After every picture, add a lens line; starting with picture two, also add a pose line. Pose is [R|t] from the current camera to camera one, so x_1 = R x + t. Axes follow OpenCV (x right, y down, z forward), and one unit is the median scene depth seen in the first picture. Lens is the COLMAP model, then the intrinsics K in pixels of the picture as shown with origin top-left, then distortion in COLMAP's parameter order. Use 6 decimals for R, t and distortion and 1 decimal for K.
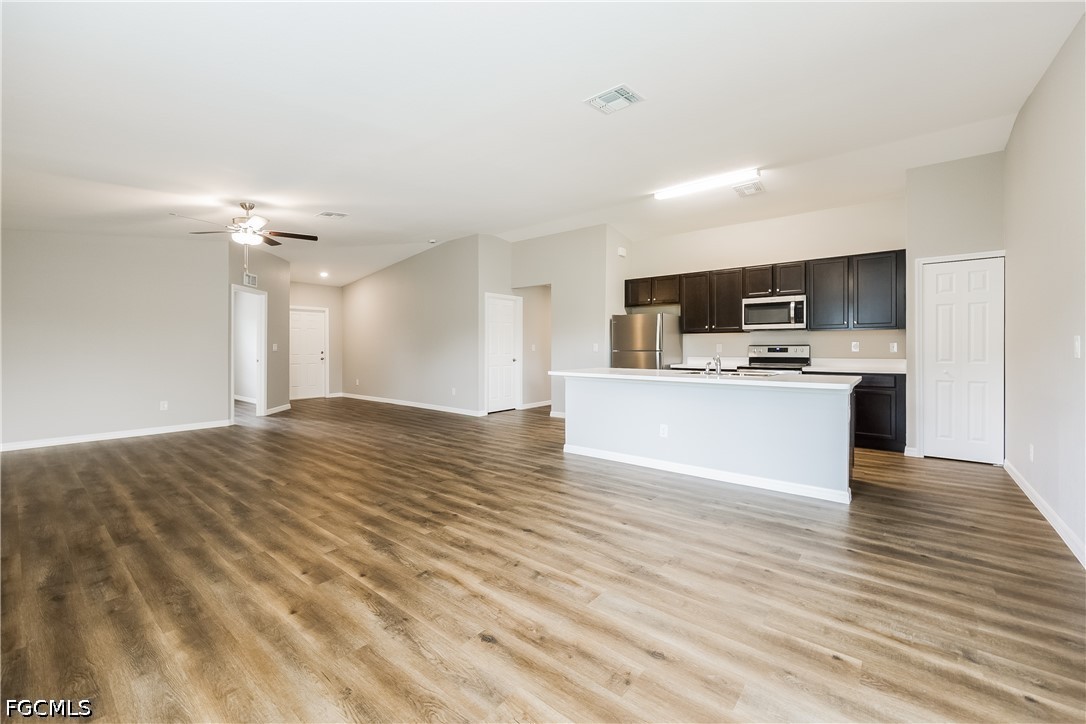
lens RADIAL K [[447.1, 0, 547.1], [0, 447.1, 345.1], [0, 0, 1]] dist [0.001358, 0.000136]
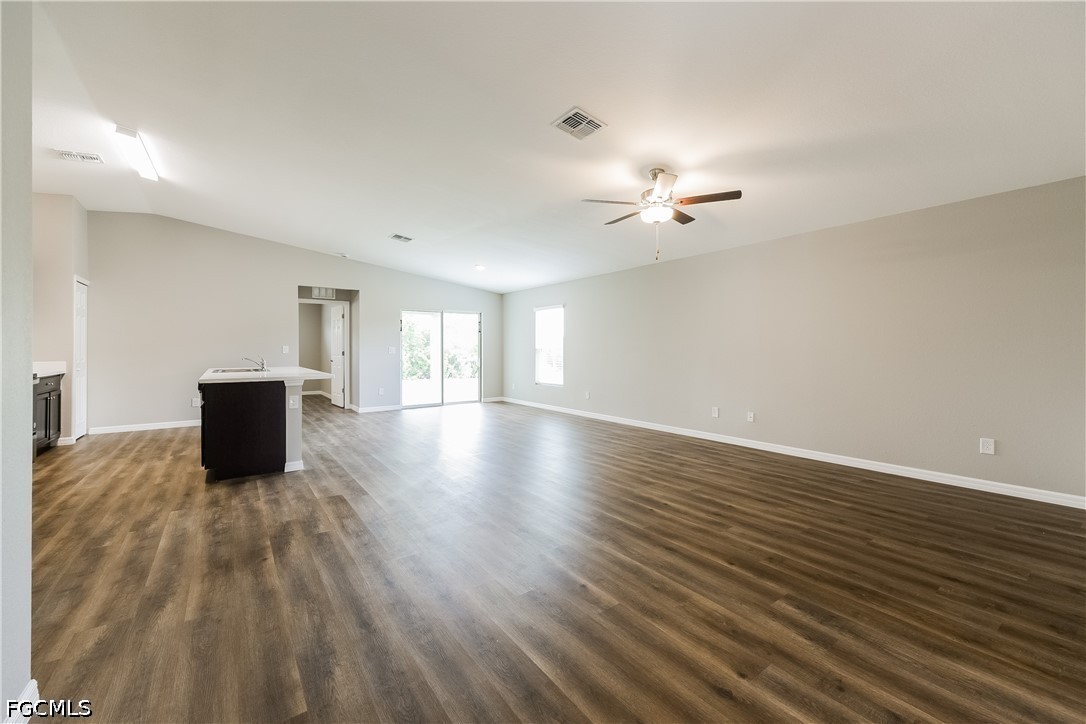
lens RADIAL K [[433.8, 0, 547.7], [0, 433.8, 350.8], [0, 0, 1]] dist [0.002225, 0.000507]
pose [[-0.969254, -0.000957, 0.246059, -0.529276], [-0.002136, 0.999987, -0.004524, 0.008318], [-0.246052, -0.004910, -0.969244, 1.418396]]
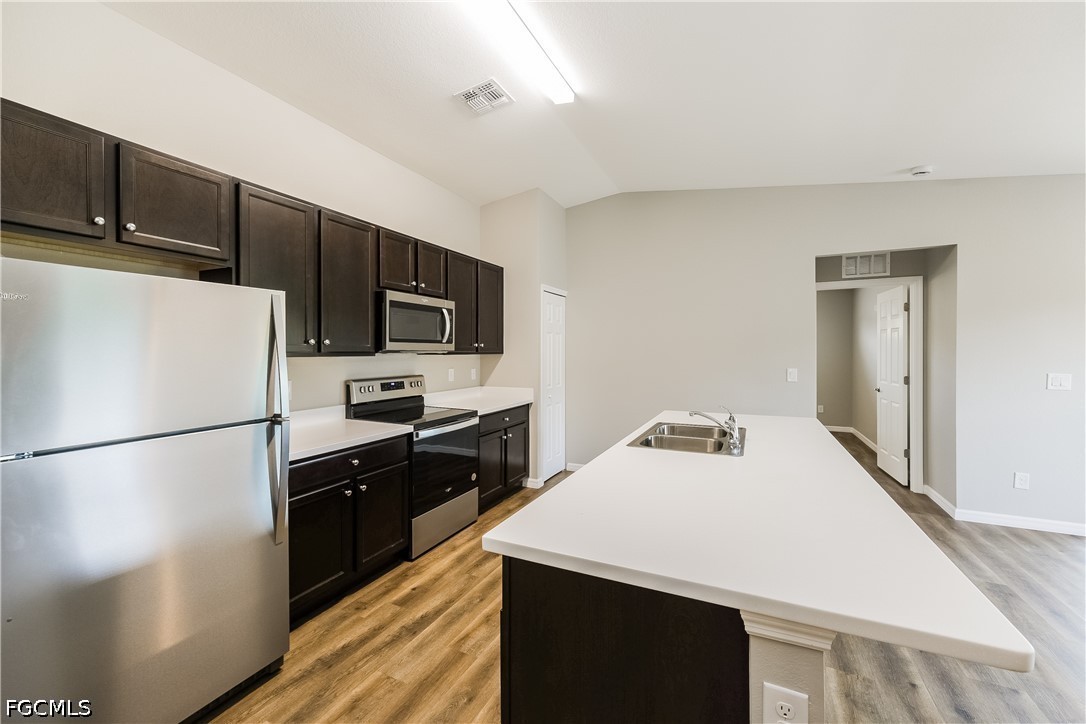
lens RADIAL K [[433.8, 0, 547.7], [0, 433.8, 350.8], [0, 0, 1]] dist [0.002225, 0.000507]
pose [[-0.242719, 0.000440, 0.970097, -0.081419], [-0.003606, 0.999993, -0.001356, -0.035091], [-0.970090, -0.003827, -0.242715, 0.955092]]
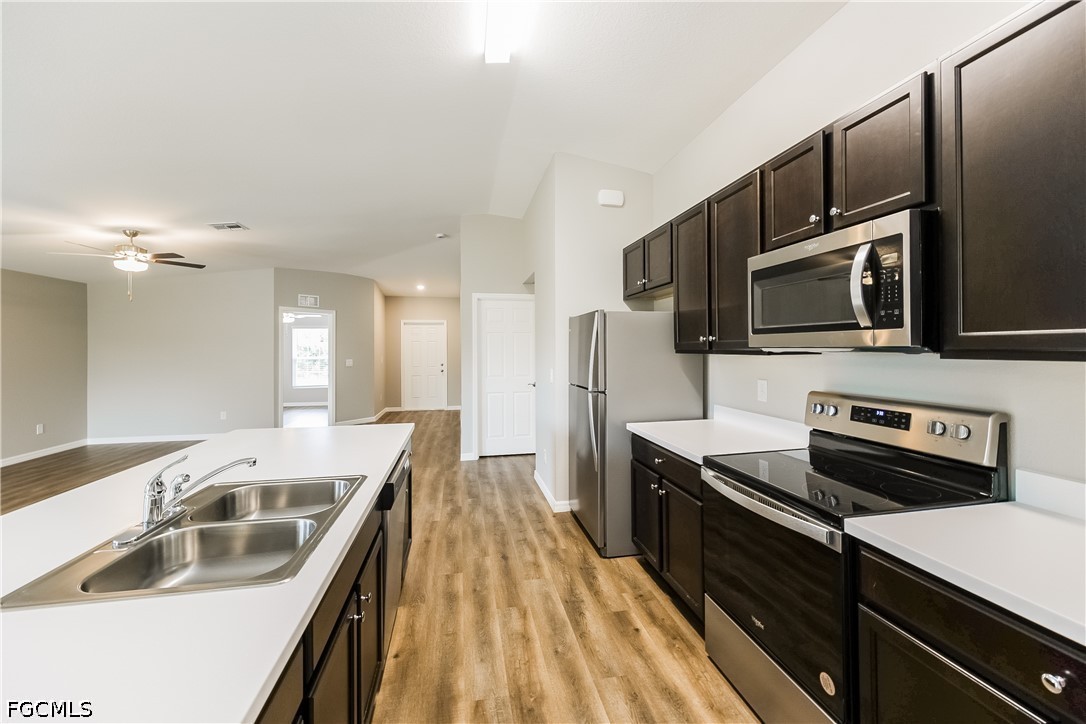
lens RADIAL K [[447.1, 0, 547.1], [0, 447.1, 345.1], [0, 0, 1]] dist [0.001358, 0.000136]
pose [[0.769561, -0.008452, -0.638517, 0.543193], [0.008345, 0.999960, -0.003178, -0.037341], [0.638518, -0.002883, 0.769601, 0.646703]]
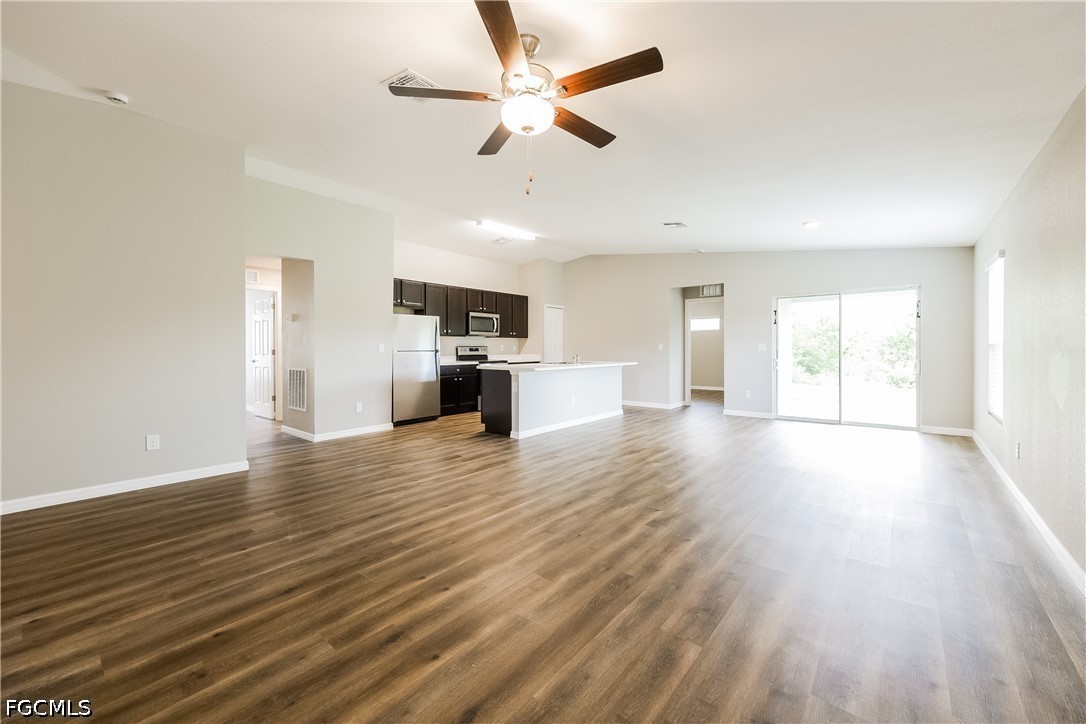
lens RADIAL K [[433.8, 0, 547.7], [0, 433.8, 350.8], [0, 0, 1]] dist [0.002225, 0.000507]
pose [[0.006315, -0.006712, 0.999958, -0.887894], [-0.003495, 0.999971, 0.006734, 0.004553], [-0.999974, -0.003537, 0.006291, 0.765607]]
